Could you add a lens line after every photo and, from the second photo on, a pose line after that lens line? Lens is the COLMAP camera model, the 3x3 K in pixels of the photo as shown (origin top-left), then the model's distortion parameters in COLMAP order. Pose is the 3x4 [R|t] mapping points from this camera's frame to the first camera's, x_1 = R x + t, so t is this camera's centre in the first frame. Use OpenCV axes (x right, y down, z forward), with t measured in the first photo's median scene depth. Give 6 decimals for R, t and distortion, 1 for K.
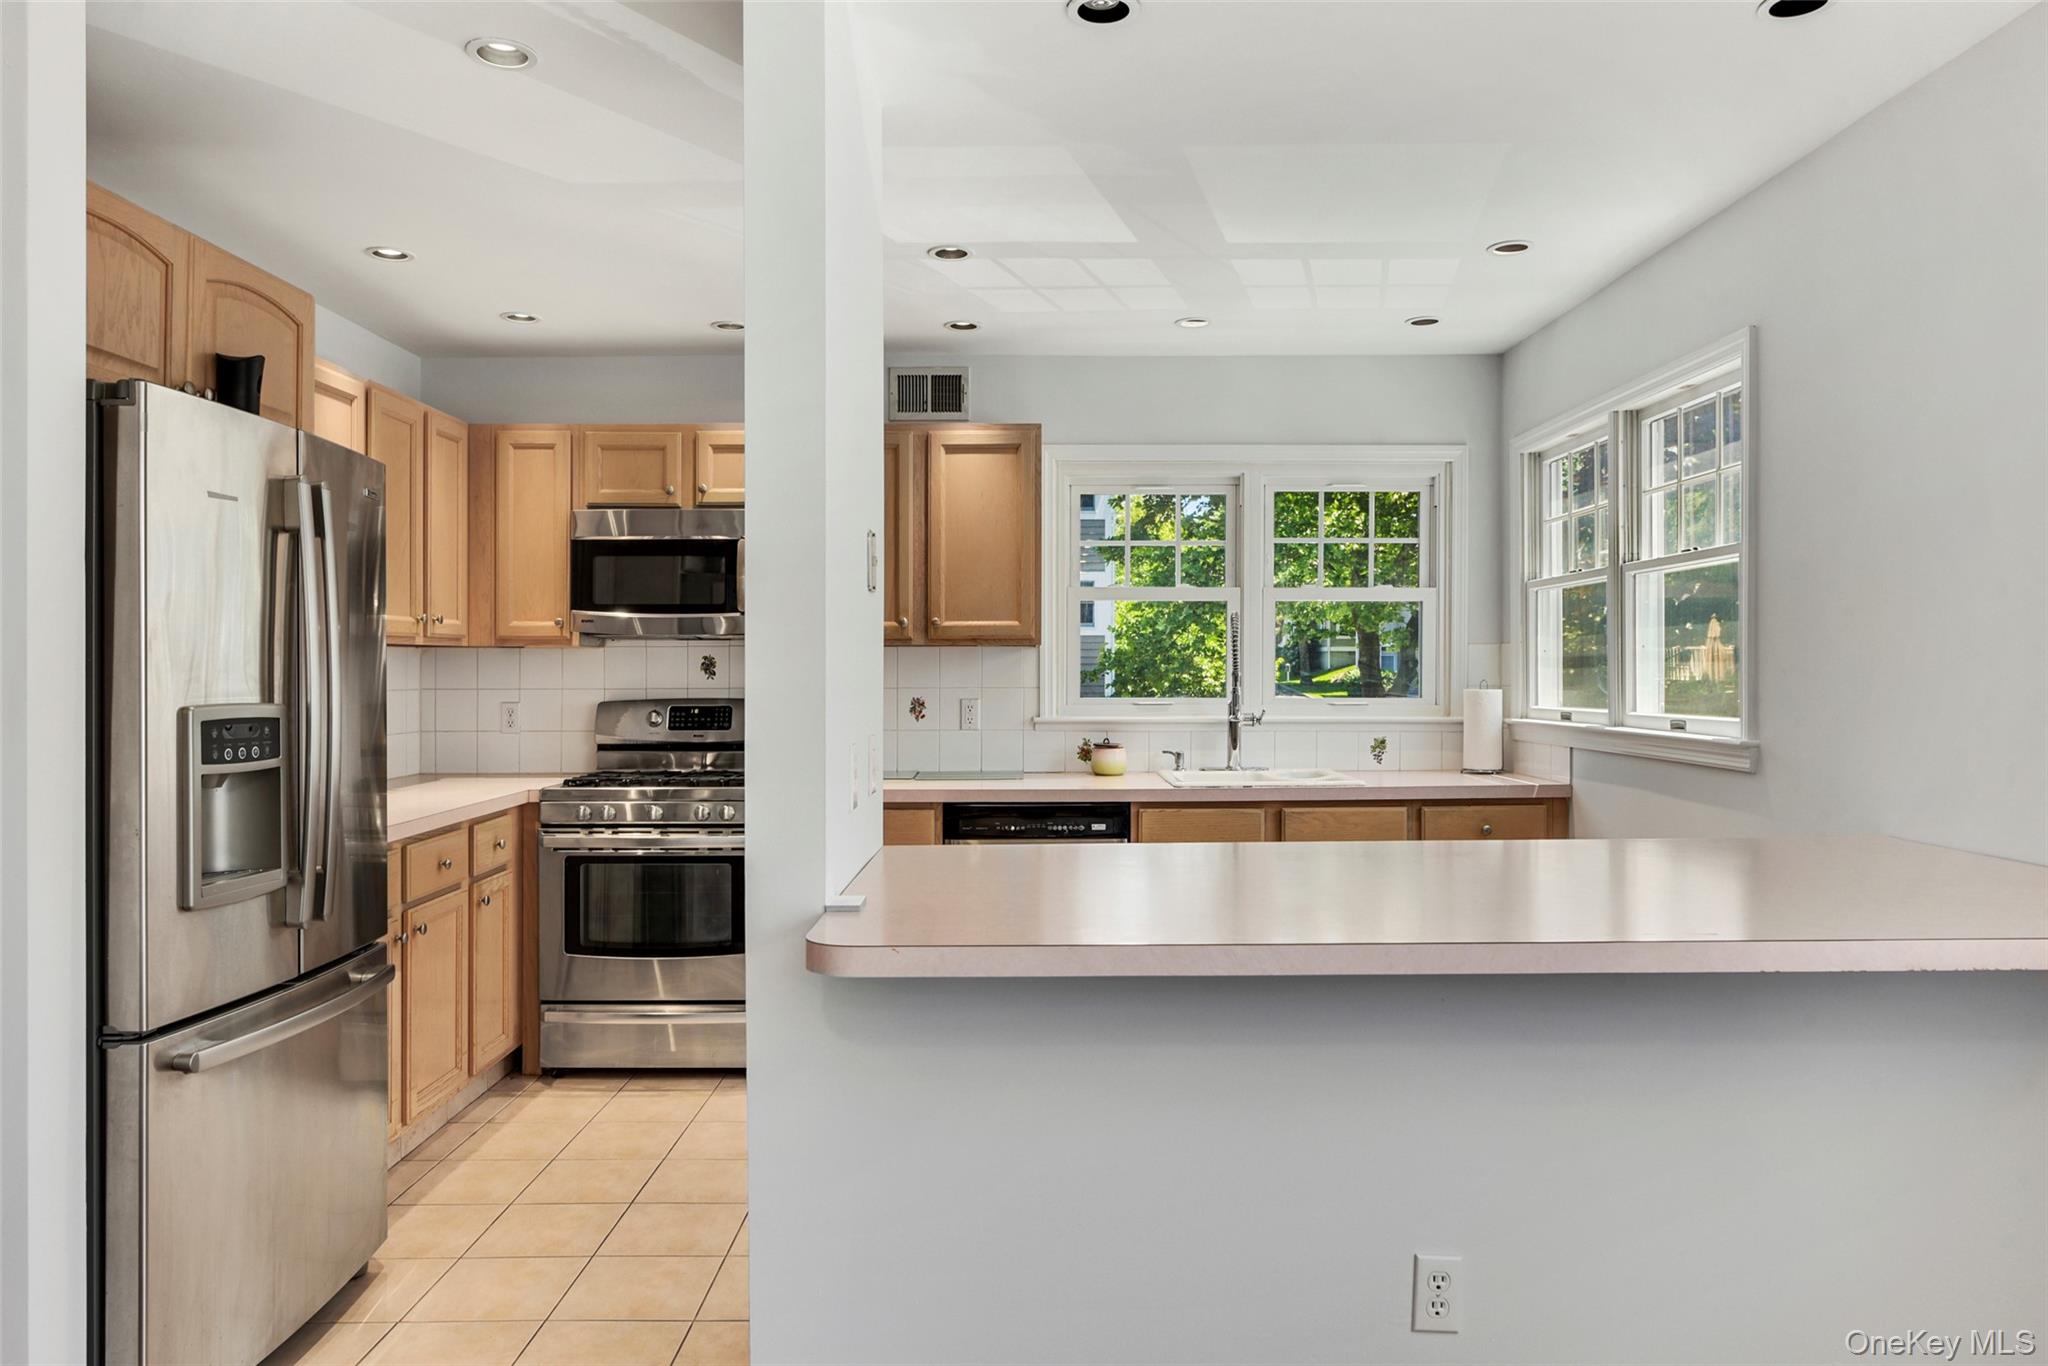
lens RADIAL K [[1344.6, 0, 1021.5], [0, 1344.6, 680.1], [0, 0, 1]] dist [0.015043, 0.001772]
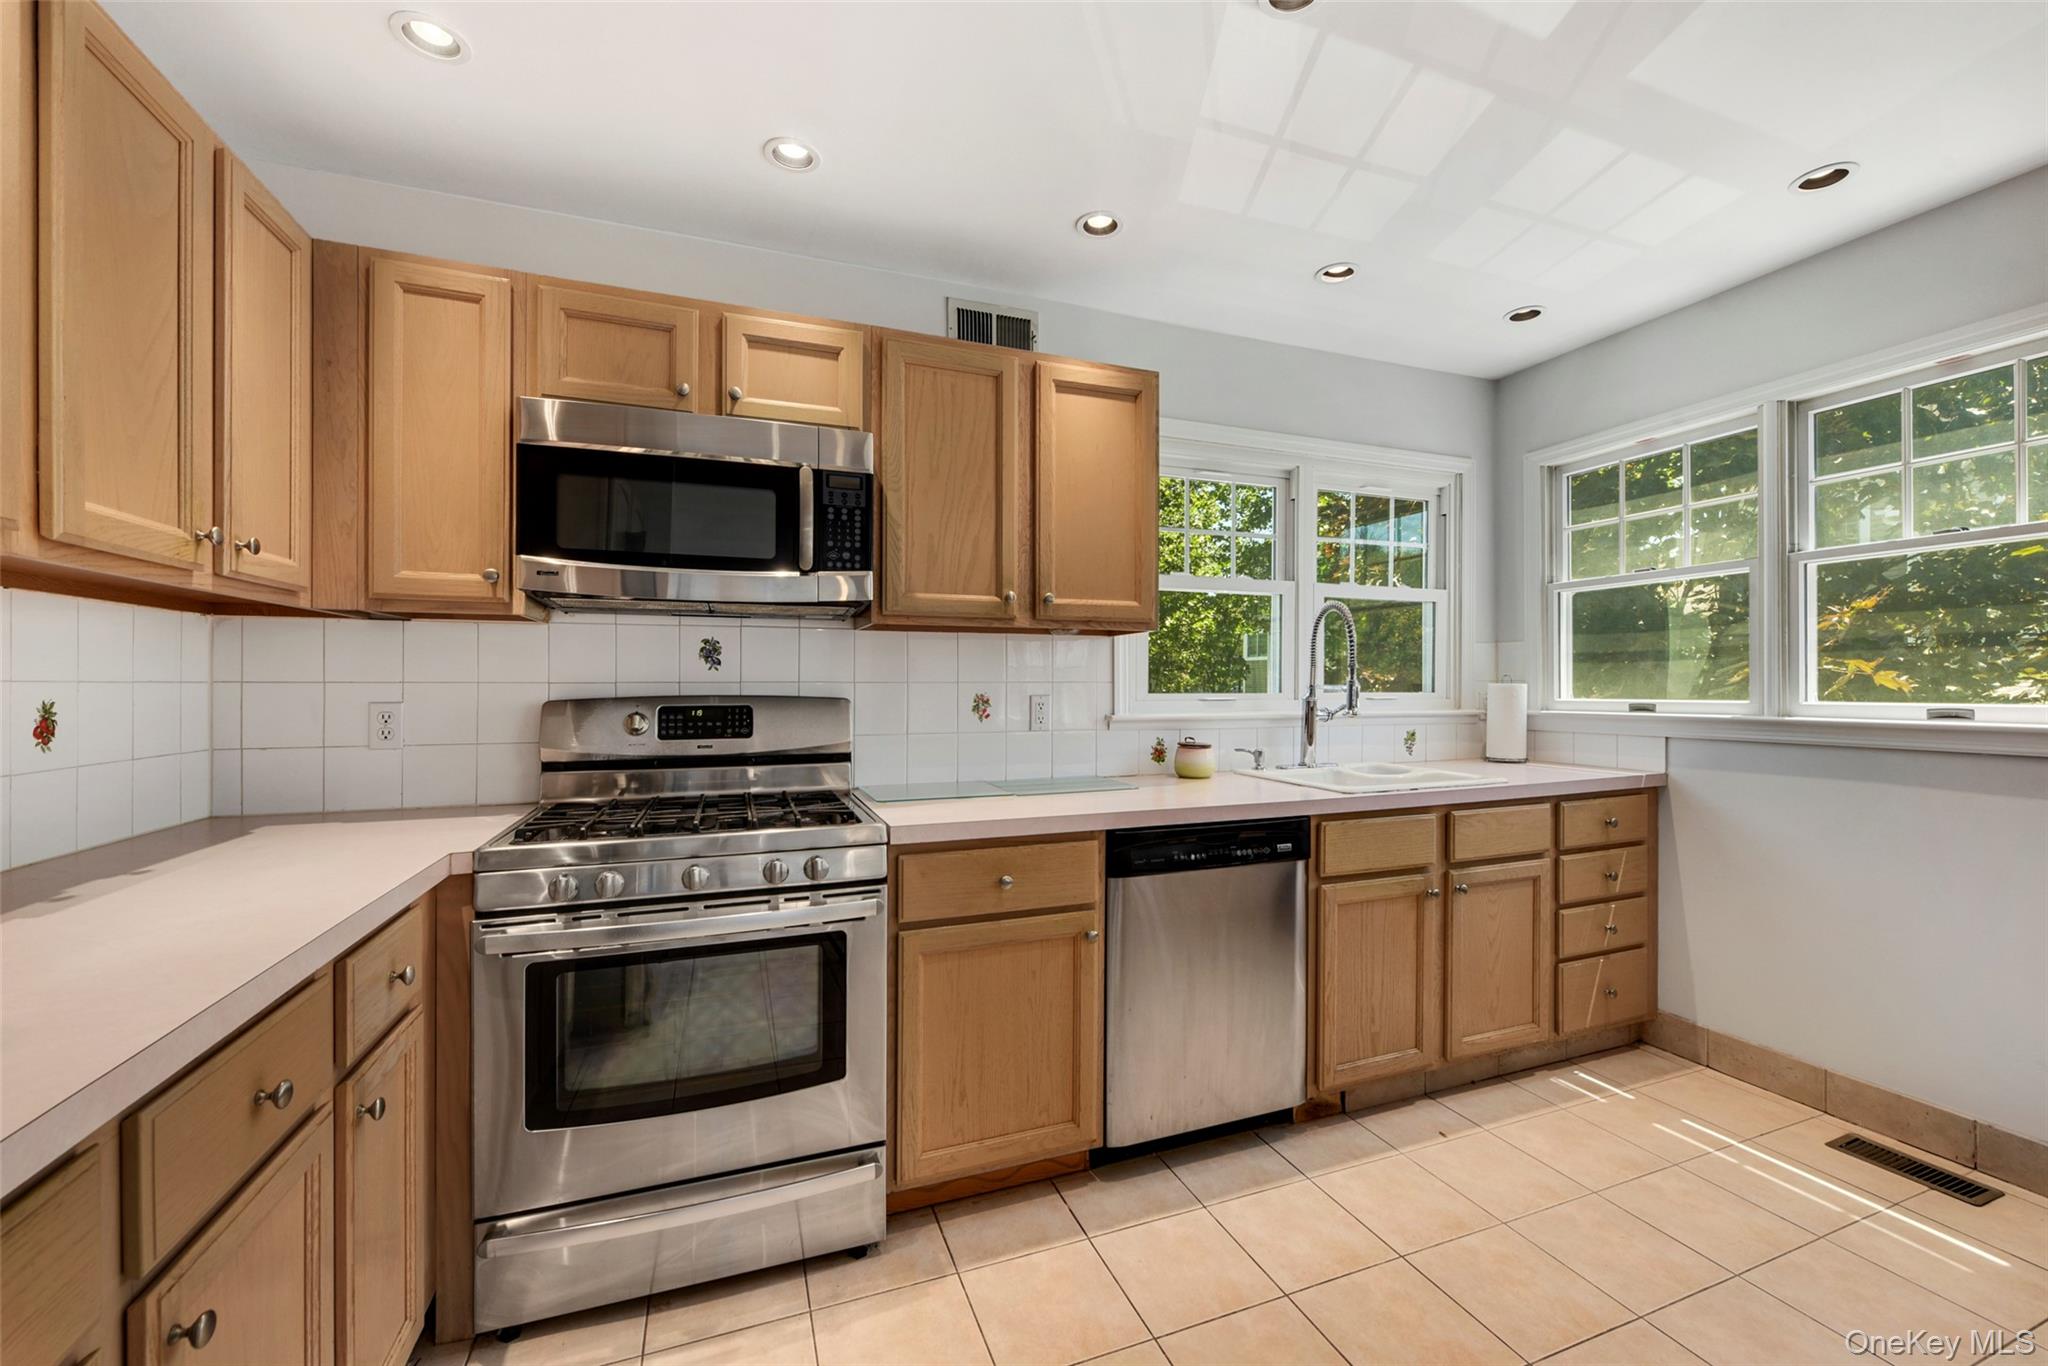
lens RADIAL K [[818.7, 0, 1059.3], [0, 818.7, 684.8], [0, 0, 1]] dist [0.000062, 0.000457]
pose [[0.928279, 0.000654, 0.371883, -0.237113], [0.001648, 0.999981, -0.005871, 0.011349], [-0.371880, 0.006062, 0.928261, 0.540109]]
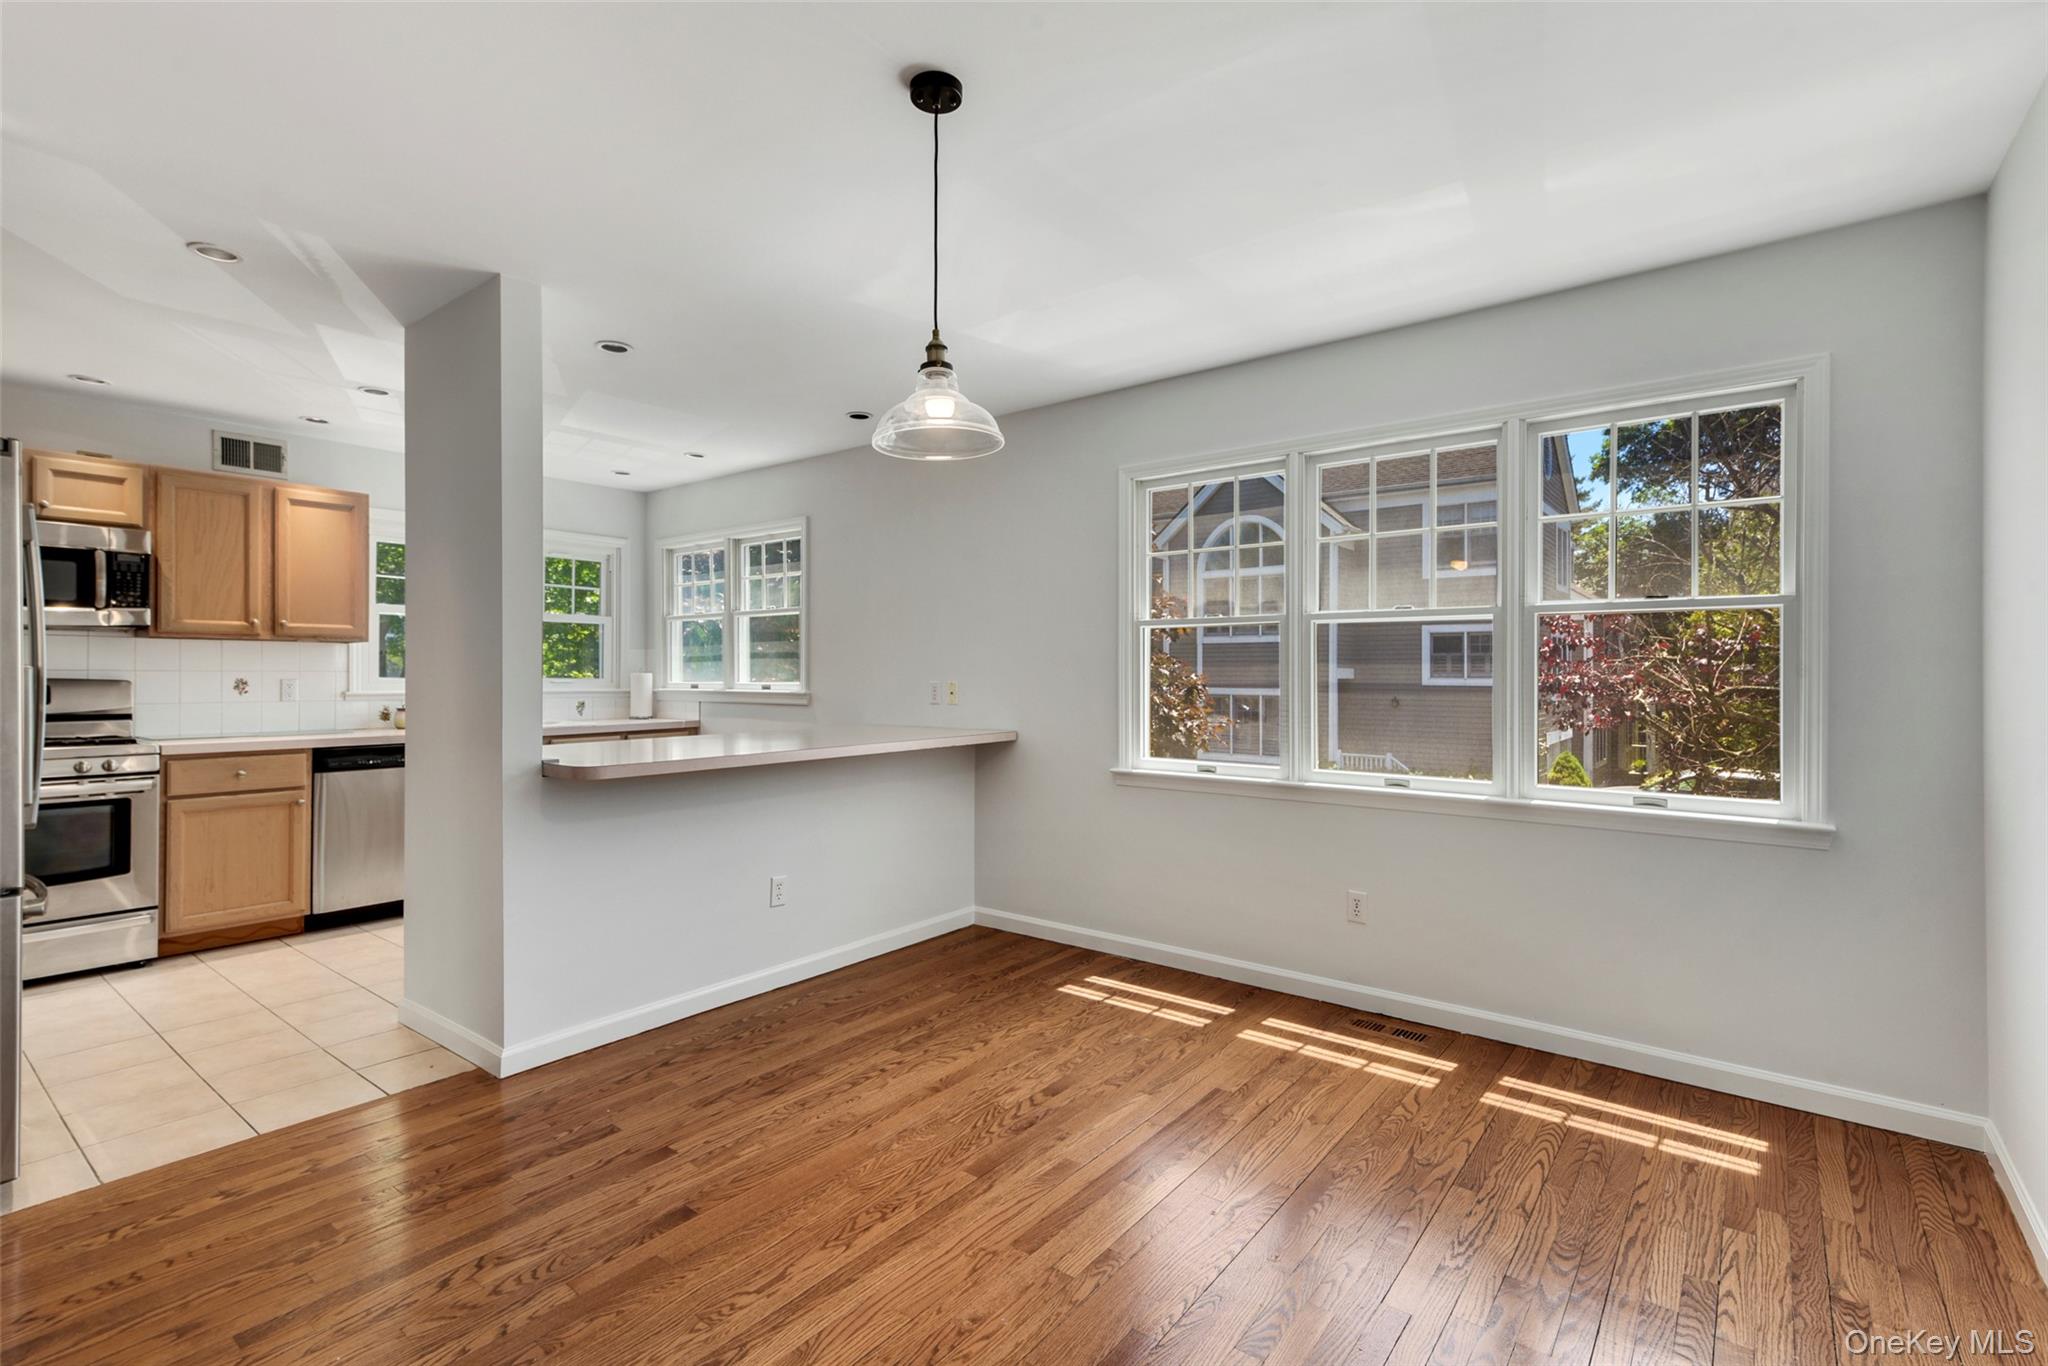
lens RADIAL K [[935.3, 0, 1023.6], [0, 935.3, 676.8], [0, 0, 1]] dist [0.002344, 0.000342]
pose [[0.618885, 0.001968, 0.785479, -0.352098], [0.002427, 0.999987, -0.004418, 0.018943], [-0.785478, 0.004641, 0.618872, -0.215201]]
